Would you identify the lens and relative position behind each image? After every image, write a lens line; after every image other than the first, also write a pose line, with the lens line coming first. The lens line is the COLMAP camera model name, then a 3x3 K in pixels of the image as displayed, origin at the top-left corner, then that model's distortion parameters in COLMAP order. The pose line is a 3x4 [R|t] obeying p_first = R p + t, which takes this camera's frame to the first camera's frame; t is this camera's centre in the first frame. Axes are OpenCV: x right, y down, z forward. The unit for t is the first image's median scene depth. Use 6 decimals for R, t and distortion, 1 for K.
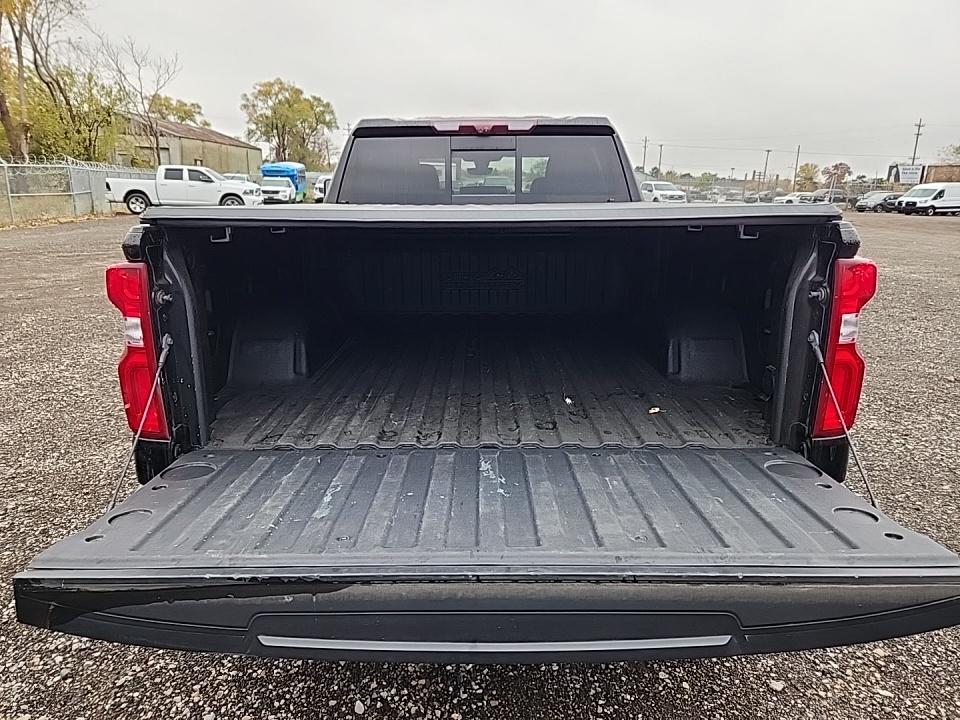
lens RADIAL K [[647.8, 0, 480.0], [0, 647.8, 360.0], [0, 0, 1]] dist [0.075031, -0.066546]
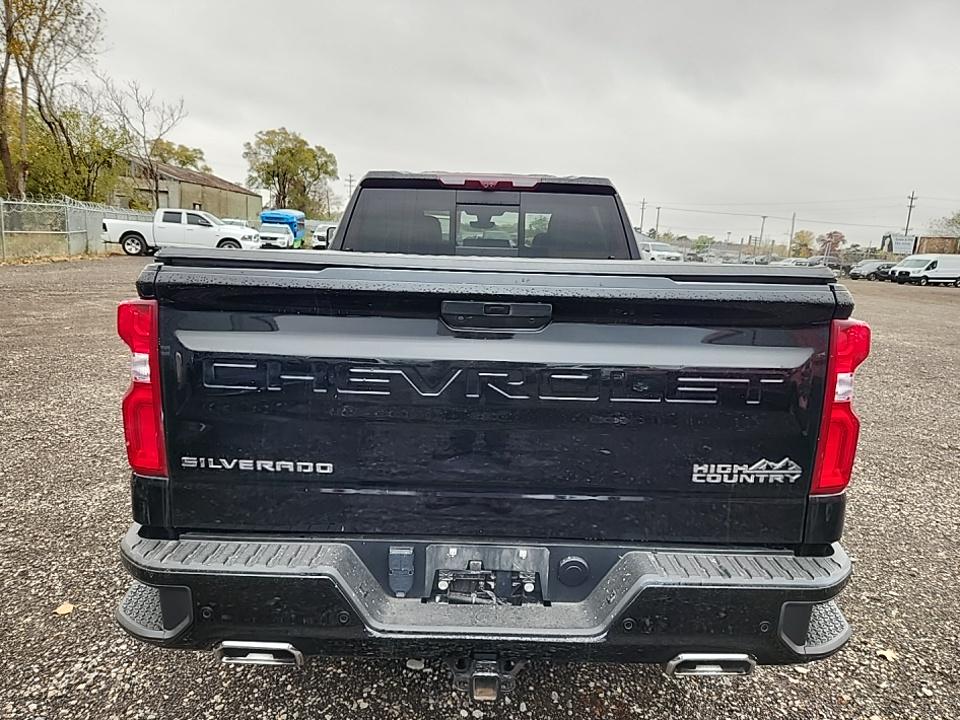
lens RADIAL K [[658.5, 0, 485.7], [0, 658.5, 371.2], [0, 0, 1]] dist [0.066694, -0.055023]
pose [[0.999292, 0.033312, 0.017459, -0.005466], [-0.032104, 0.997342, -0.065409, 0.003925], [-0.019592, 0.064803, 0.997706, -0.009425]]
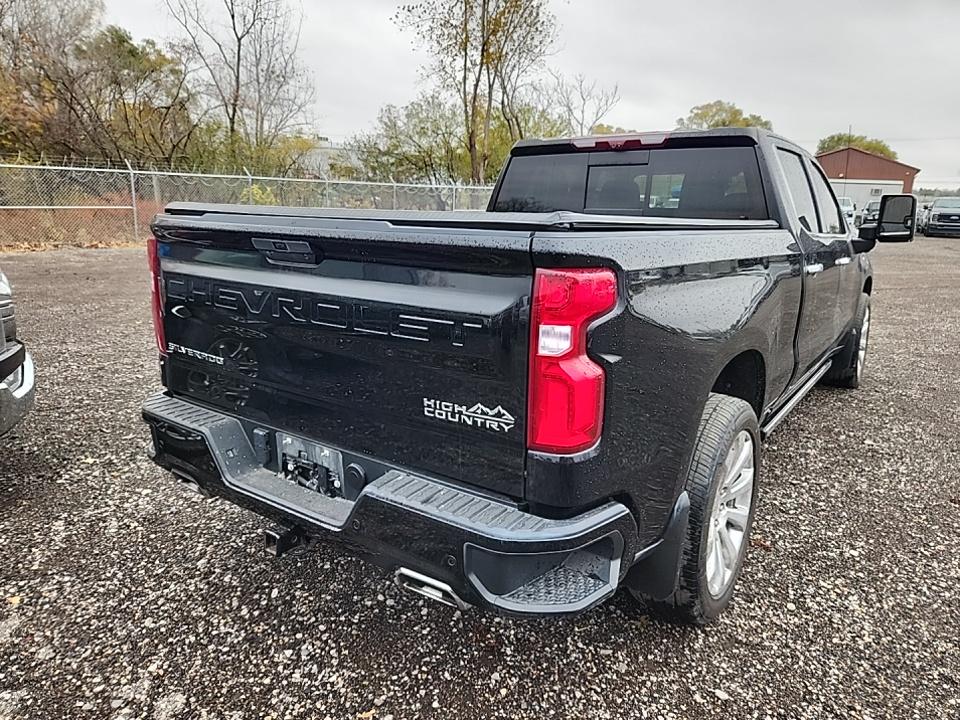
lens RADIAL K [[657.2, 0, 480.0], [0, 657.2, 360.0], [0, 0, 1]] dist [0.034715, -0.001437]
pose [[0.814613, 0.151263, -0.559934, 0.330677], [-0.169614, 0.985319, 0.019417, -0.006863], [0.554651, 0.079156, 0.828310, 0.045973]]
